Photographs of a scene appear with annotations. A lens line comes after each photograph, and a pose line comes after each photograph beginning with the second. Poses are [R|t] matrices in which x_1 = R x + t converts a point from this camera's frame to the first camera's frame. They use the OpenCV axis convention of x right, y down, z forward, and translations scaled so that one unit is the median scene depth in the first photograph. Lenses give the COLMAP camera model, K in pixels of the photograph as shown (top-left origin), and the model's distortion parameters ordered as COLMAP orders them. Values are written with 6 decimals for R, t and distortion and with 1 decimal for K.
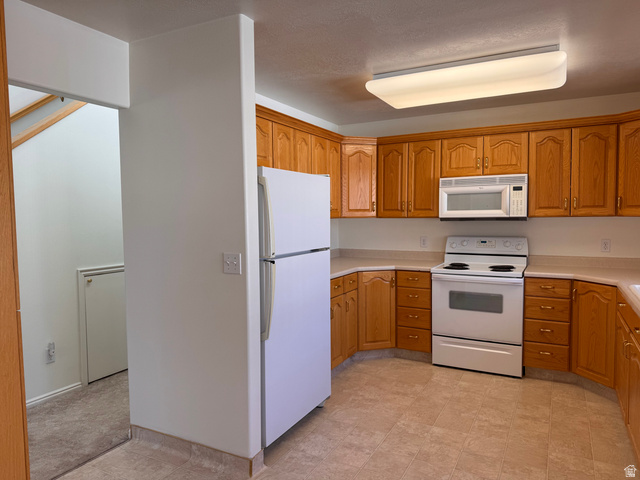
lens RADIAL K [[447.9, 0, 320.4], [0, 447.9, 240.5], [0, 0, 1]] dist [0.030013, -0.043601]
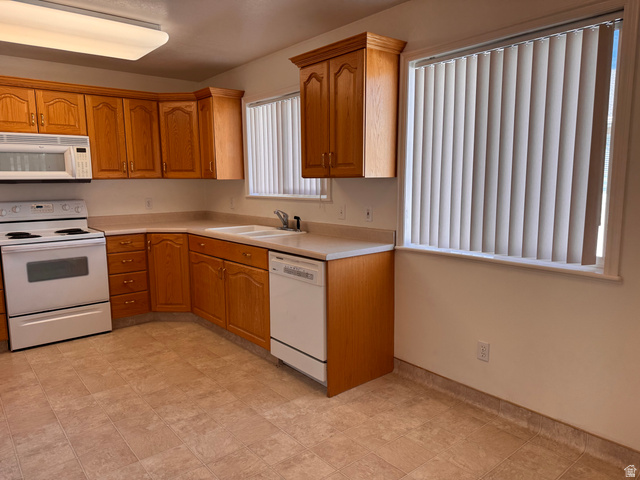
lens RADIAL K [[447.9, 0, 318.3], [0, 447.9, 242.8], [0, 0, 1]] dist [0.030013, -0.043601]
pose [[0.378486, -0.124765, 0.917160, -0.321423], [0.059056, 0.992110, 0.110591, 0.009259], [-0.923721, 0.012306, 0.382867, 0.139012]]
